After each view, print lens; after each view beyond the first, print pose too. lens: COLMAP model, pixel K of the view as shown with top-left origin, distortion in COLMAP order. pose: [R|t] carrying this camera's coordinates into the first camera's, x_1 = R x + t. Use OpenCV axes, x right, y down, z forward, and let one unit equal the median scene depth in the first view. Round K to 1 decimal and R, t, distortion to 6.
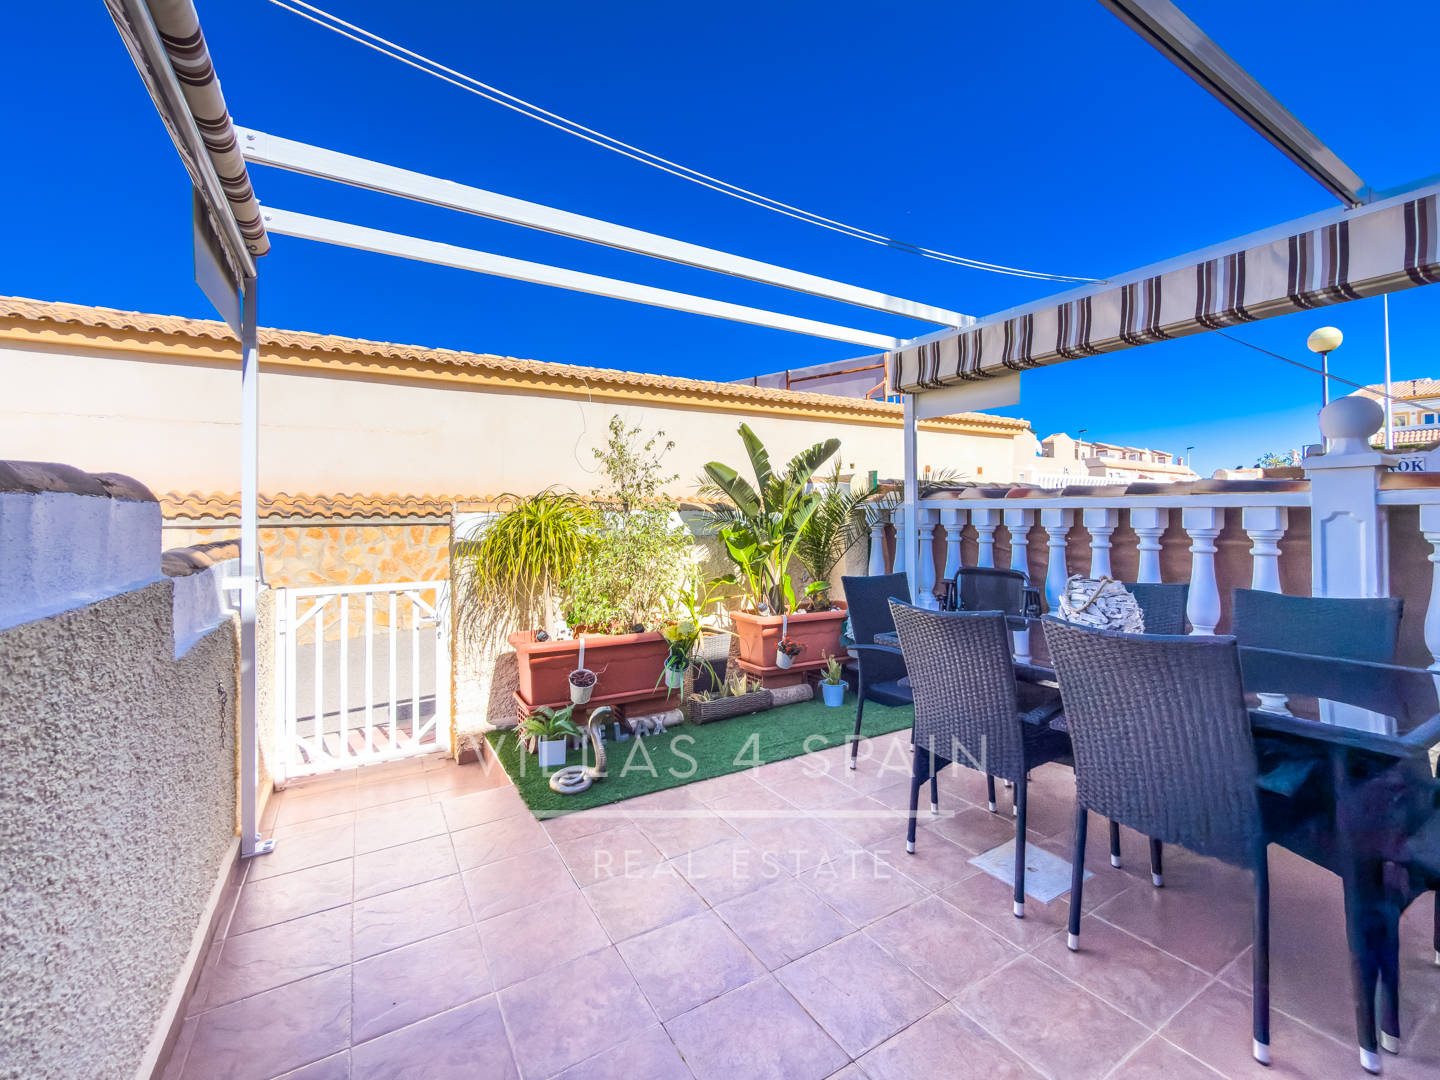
lens RADIAL K [[578.0, 0, 673.9], [0, 578.0, 497.1], [0, 0, 1]] dist [0.000797, -0.000056]
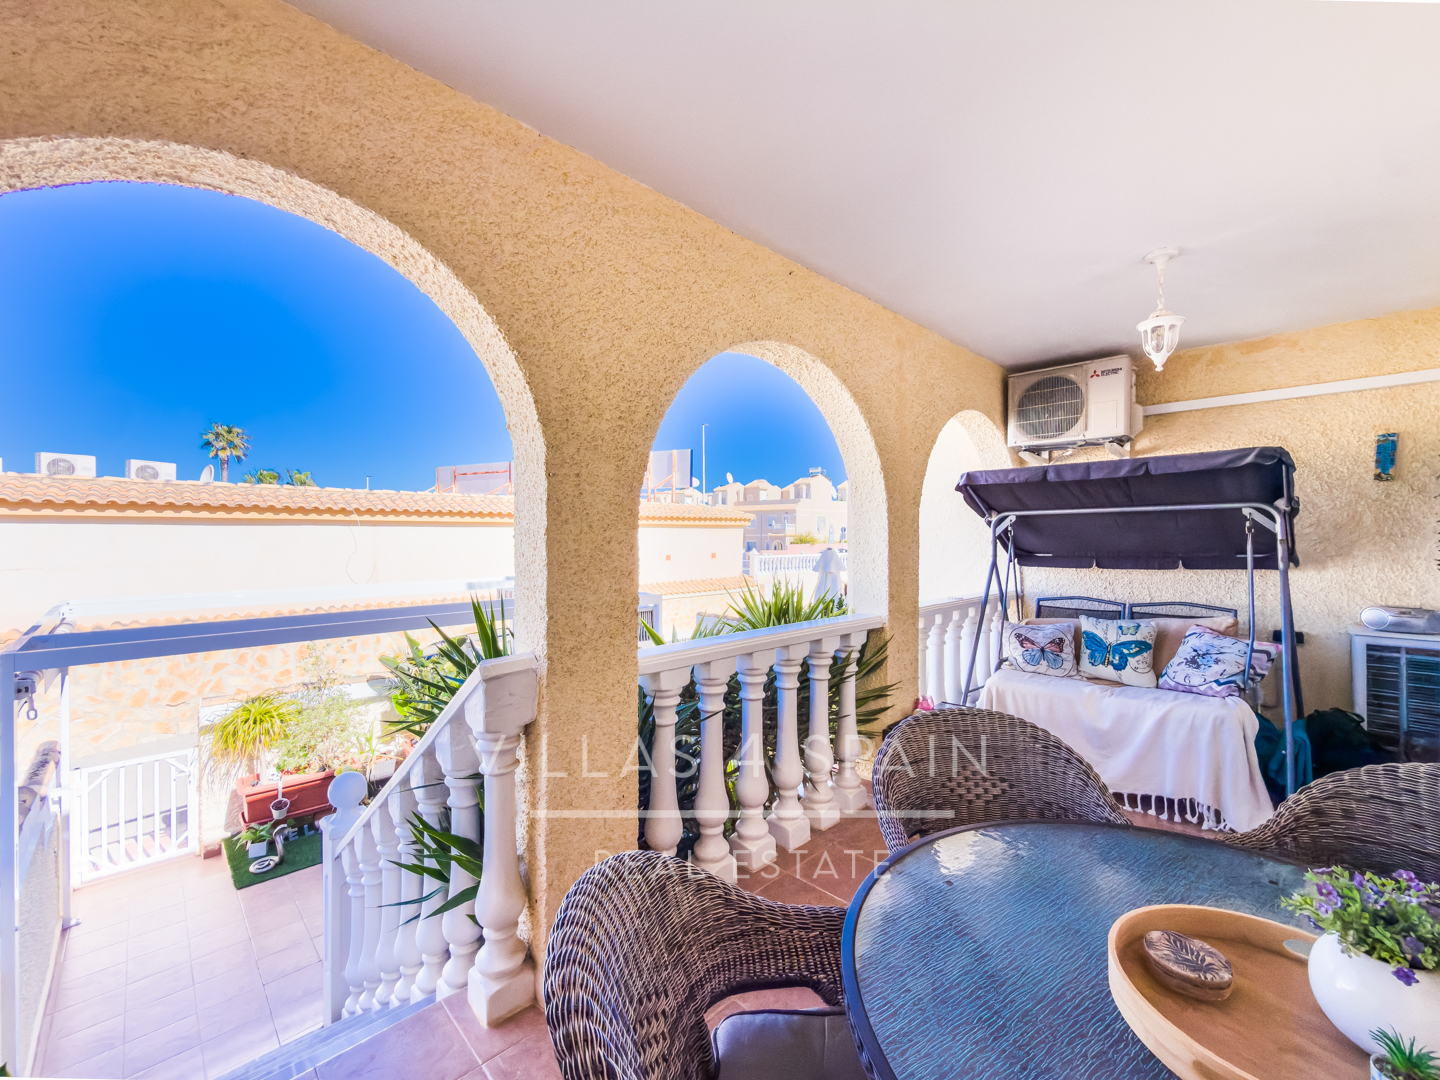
lens RADIAL K [[591.2, 0, 656.5], [0, 591.2, 534.1], [0, 0, 1]] dist [0.001451, 0.000062]
pose [[0.976113, 0.003380, 0.217237, 0.457351], [-0.010408, 0.999458, 0.031217, -0.468278], [-0.217014, -0.032733, 0.975620, -0.796112]]
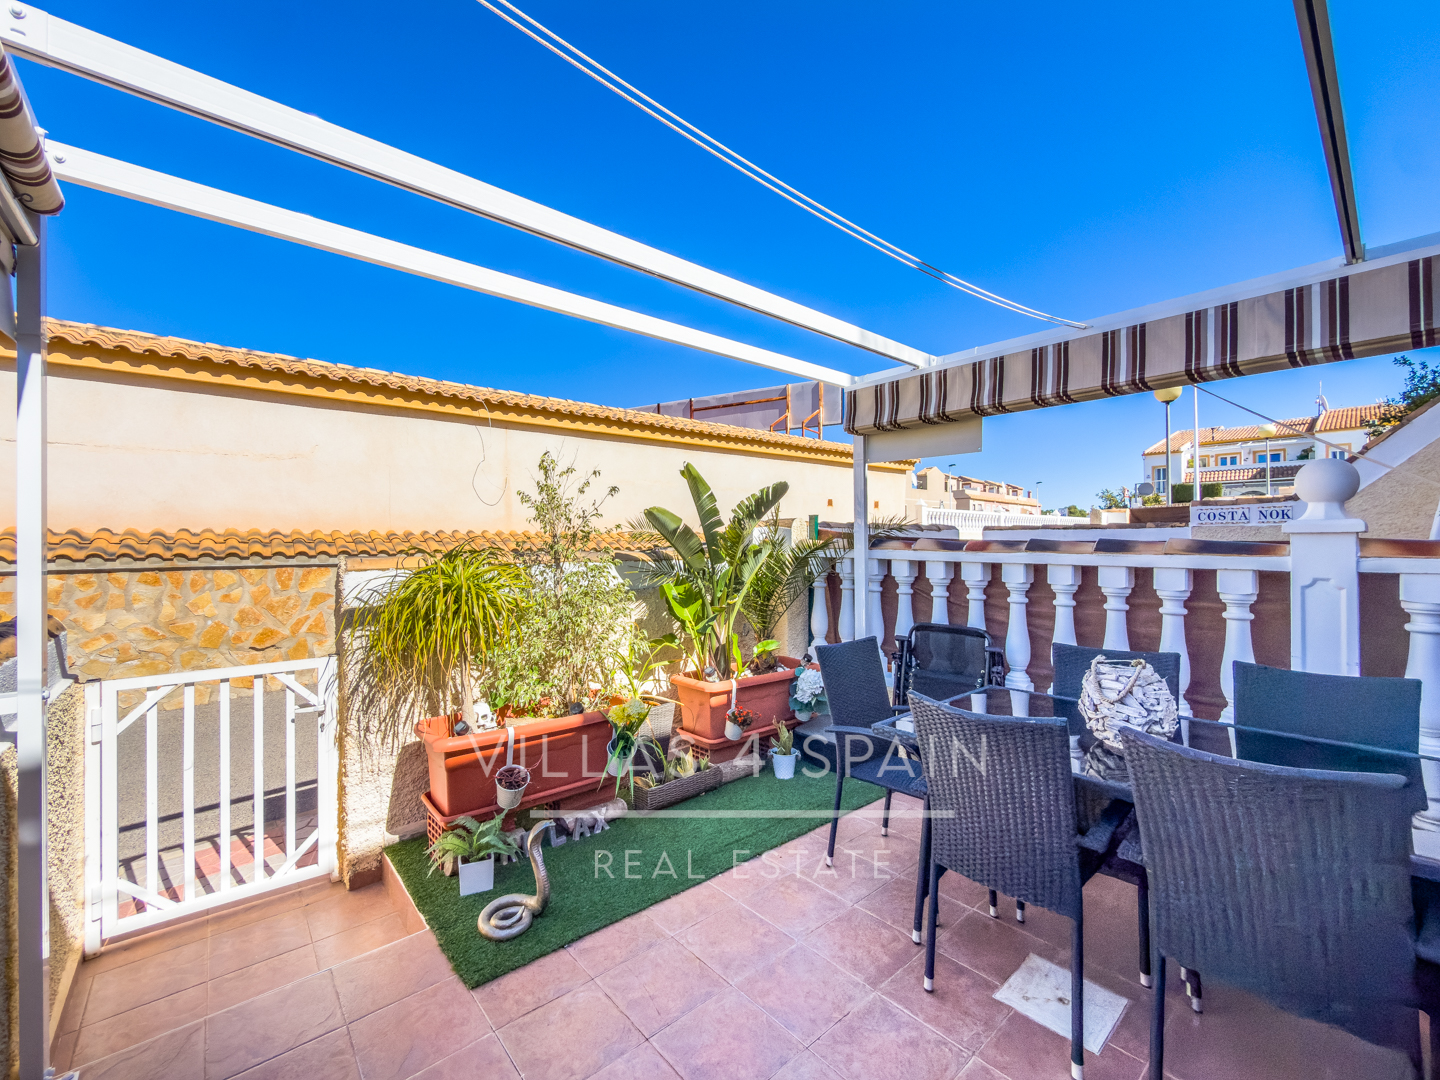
lens RADIAL K [[591.2, 0, 656.5], [0, 591.2, 534.1], [0, 0, 1]] dist [0.001451, 0.000062]
pose [[0.988794, 0.005593, 0.149184, -0.067480], [-0.007960, 0.999852, 0.015277, -0.036328], [-0.149076, -0.016293, 0.988691, 0.120807]]
